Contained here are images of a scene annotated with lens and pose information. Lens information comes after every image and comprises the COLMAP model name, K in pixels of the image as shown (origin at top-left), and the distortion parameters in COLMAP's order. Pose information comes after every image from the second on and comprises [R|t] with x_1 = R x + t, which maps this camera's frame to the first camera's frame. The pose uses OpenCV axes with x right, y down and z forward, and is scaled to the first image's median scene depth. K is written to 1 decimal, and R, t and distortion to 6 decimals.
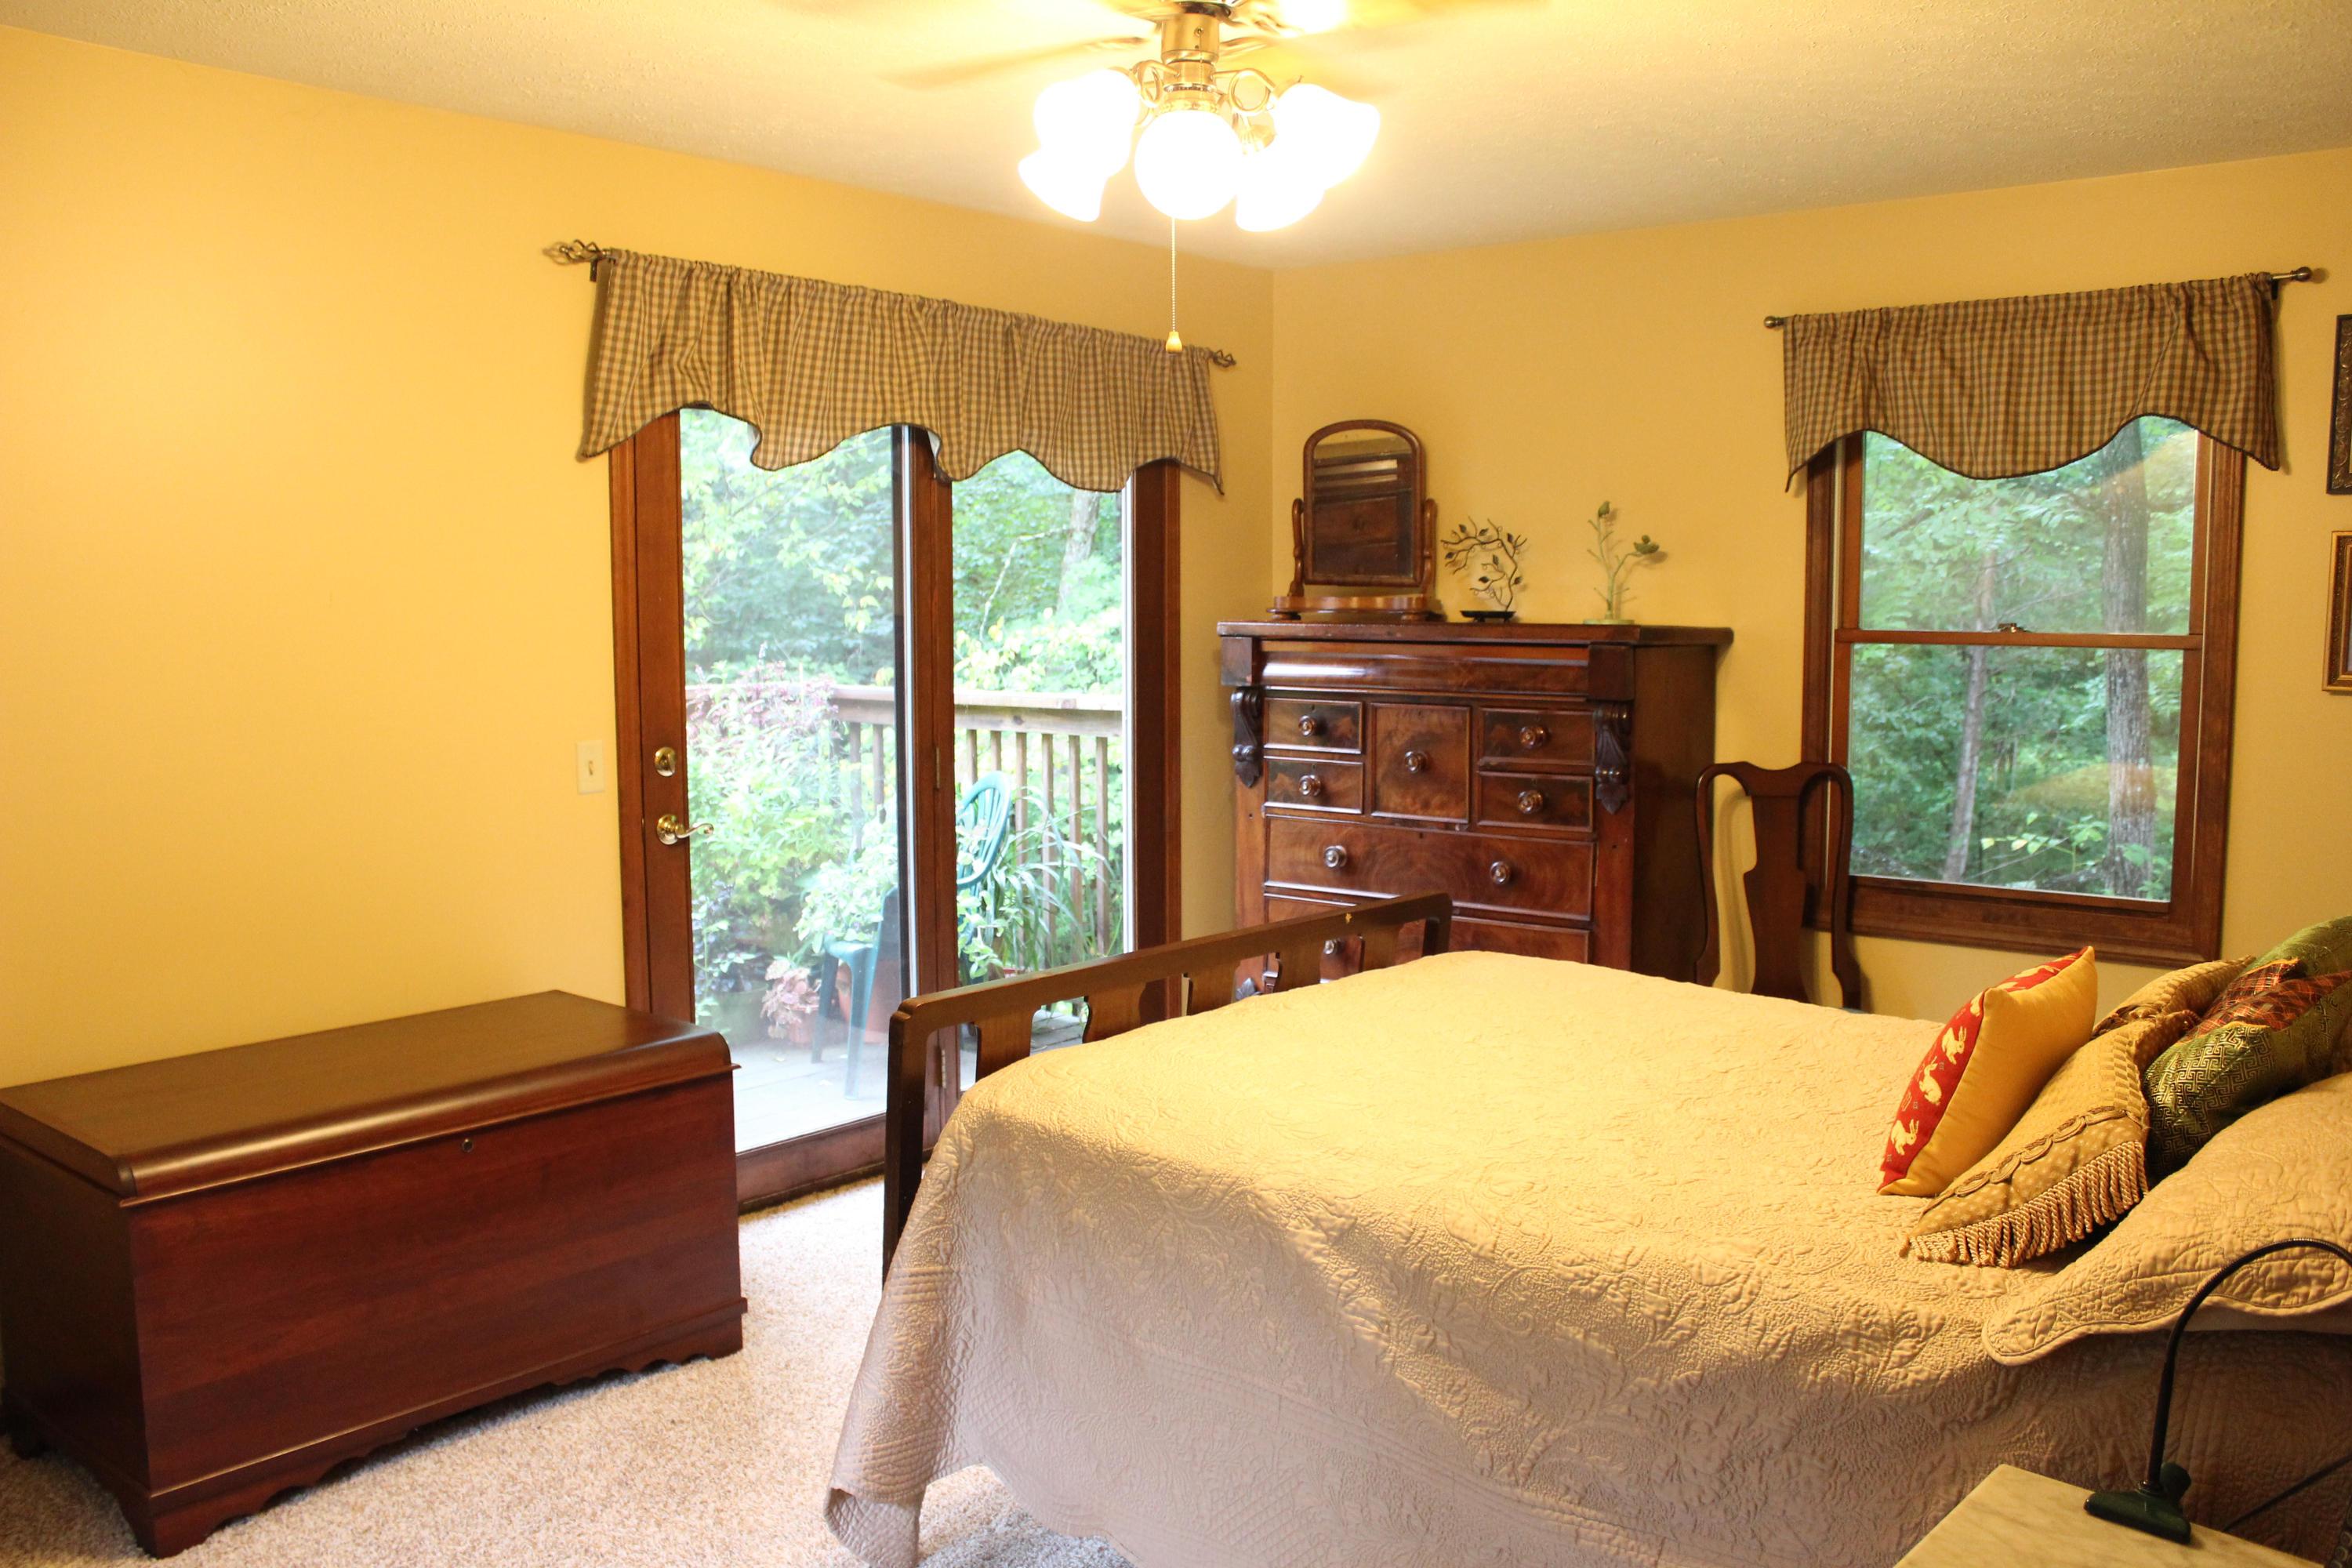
lens RADIAL K [[1963.6, 0, 1179.9], [0, 1963.6, 787.1], [0, 0, 1]] dist [-0.157421, 0.131467]
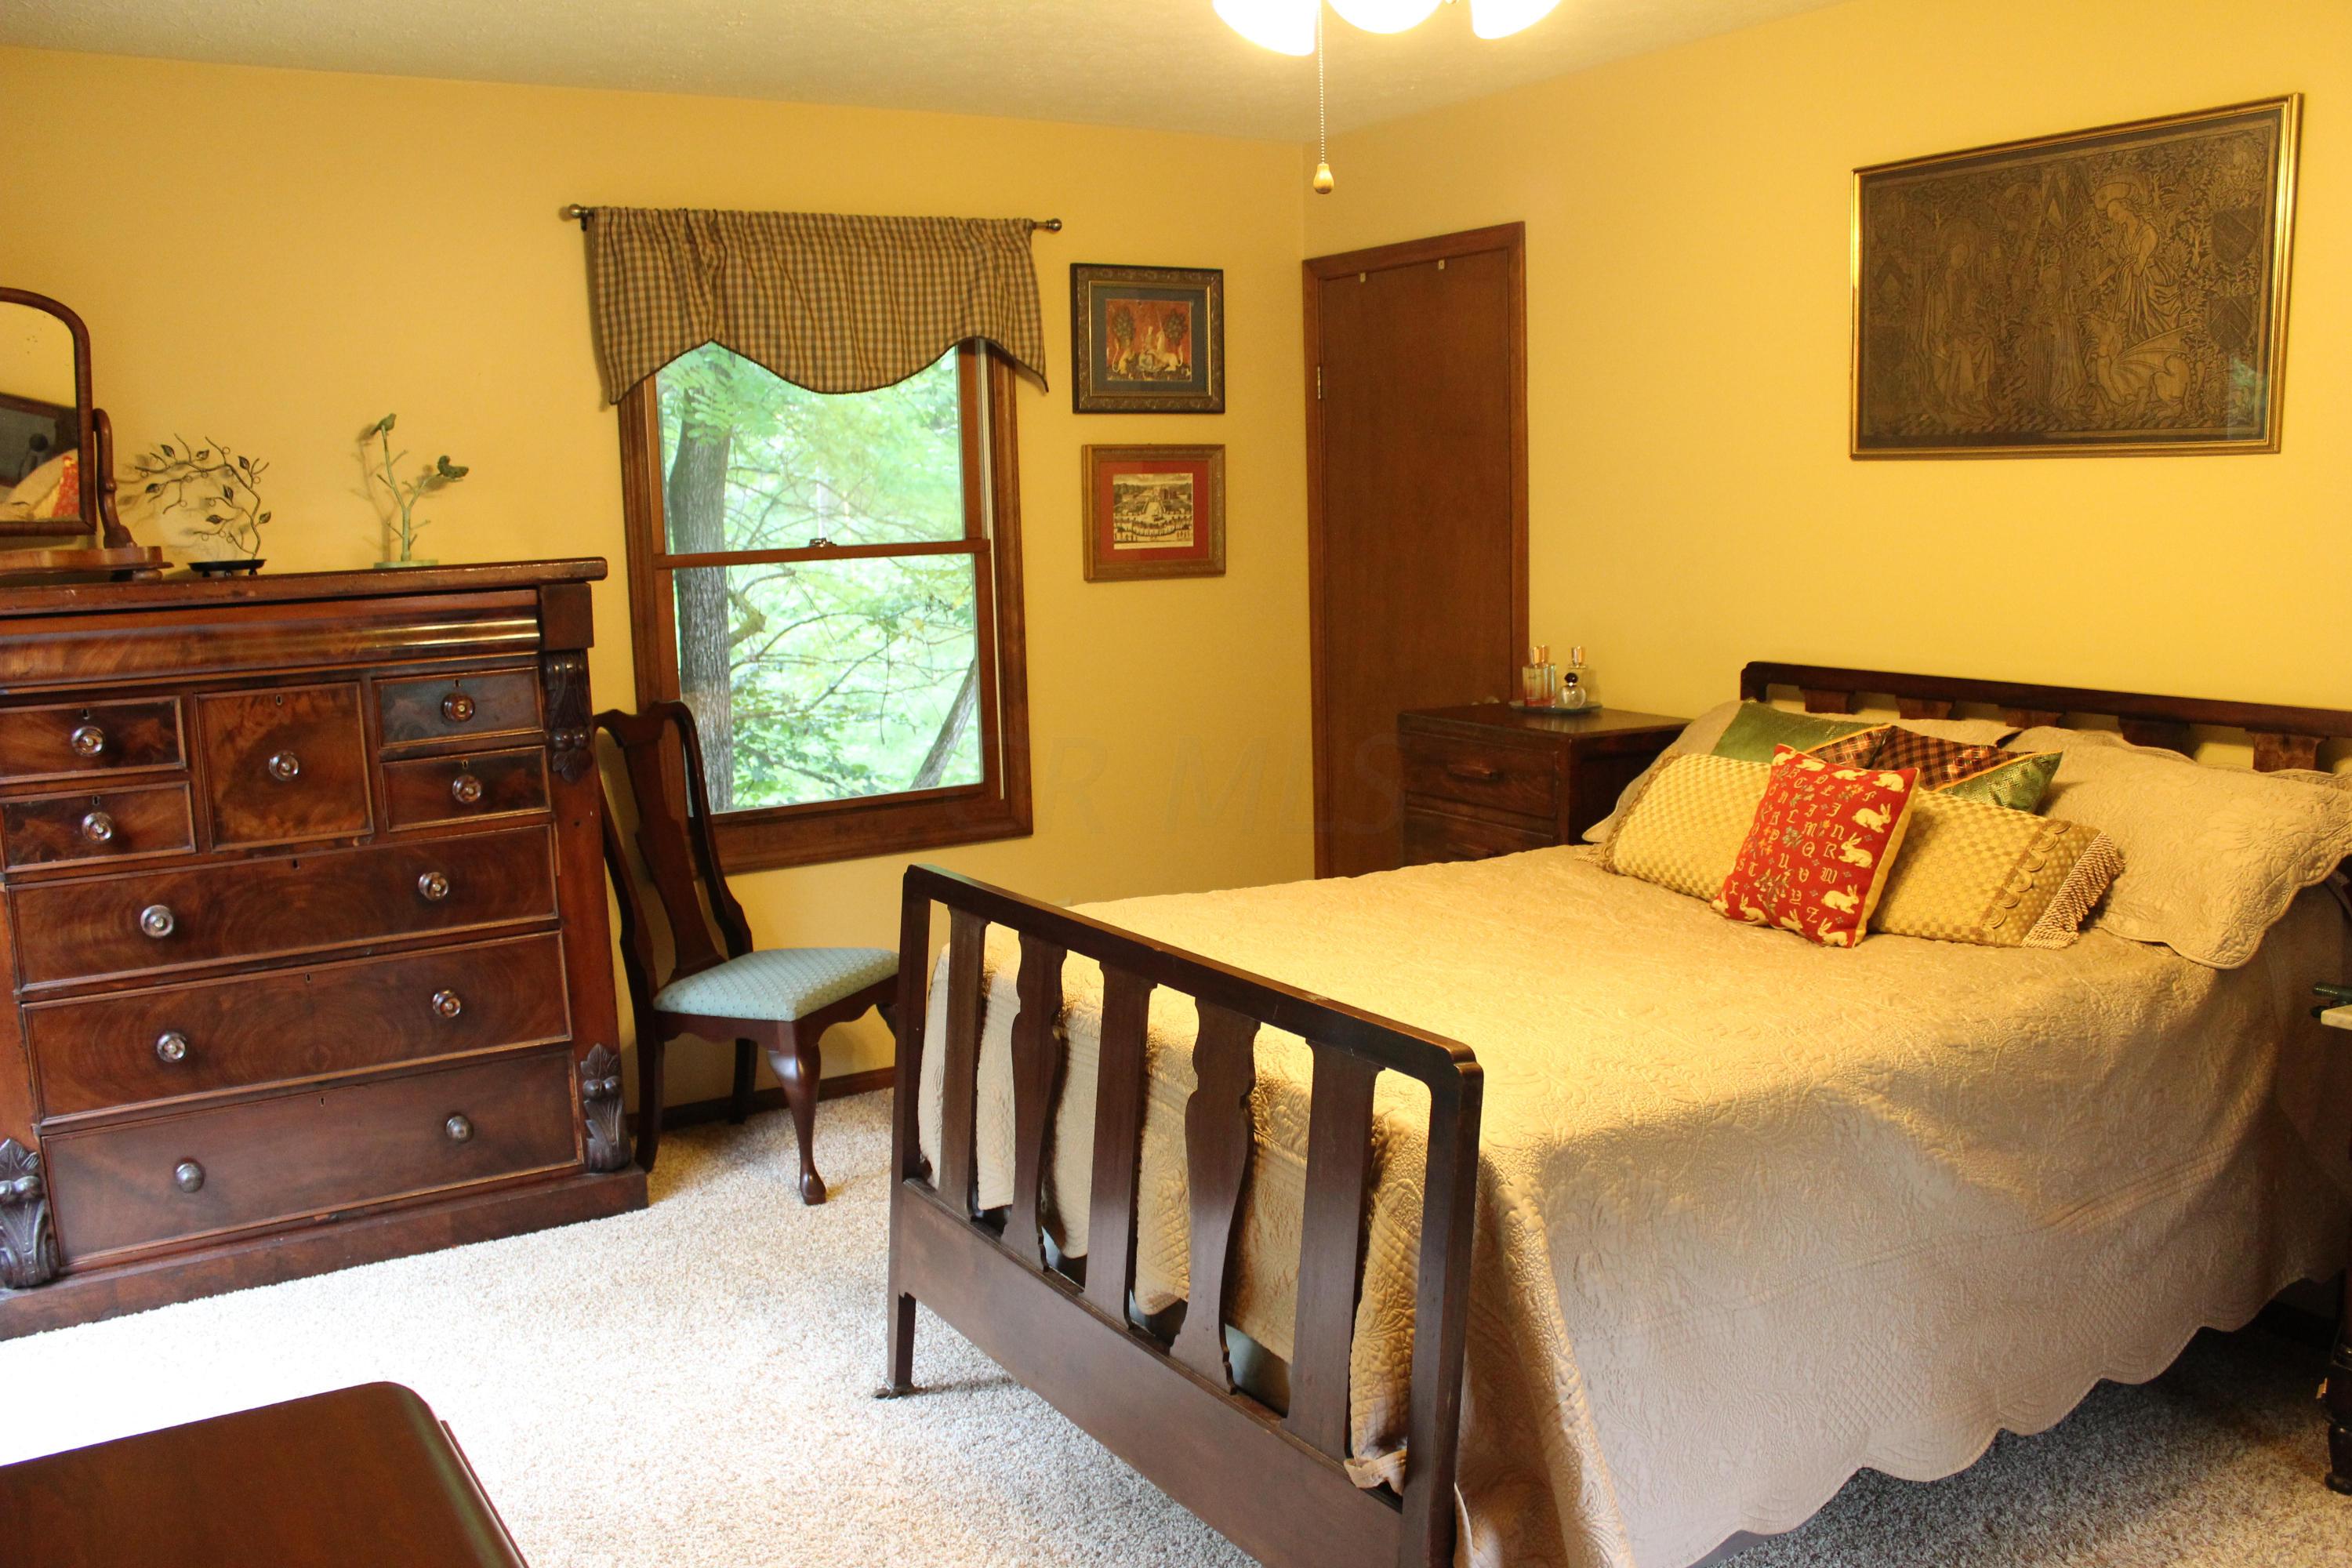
lens RADIAL K [[1963.6, 0, 1181.0], [0, 1963.6, 791.2], [0, 0, 1]] dist [-0.157421, 0.131467]
pose [[0.320230, -0.147238, 0.935828, -0.445609], [0.124173, 0.985849, 0.112617, -0.042441], [-0.939167, 0.080141, 0.333981, 0.448918]]
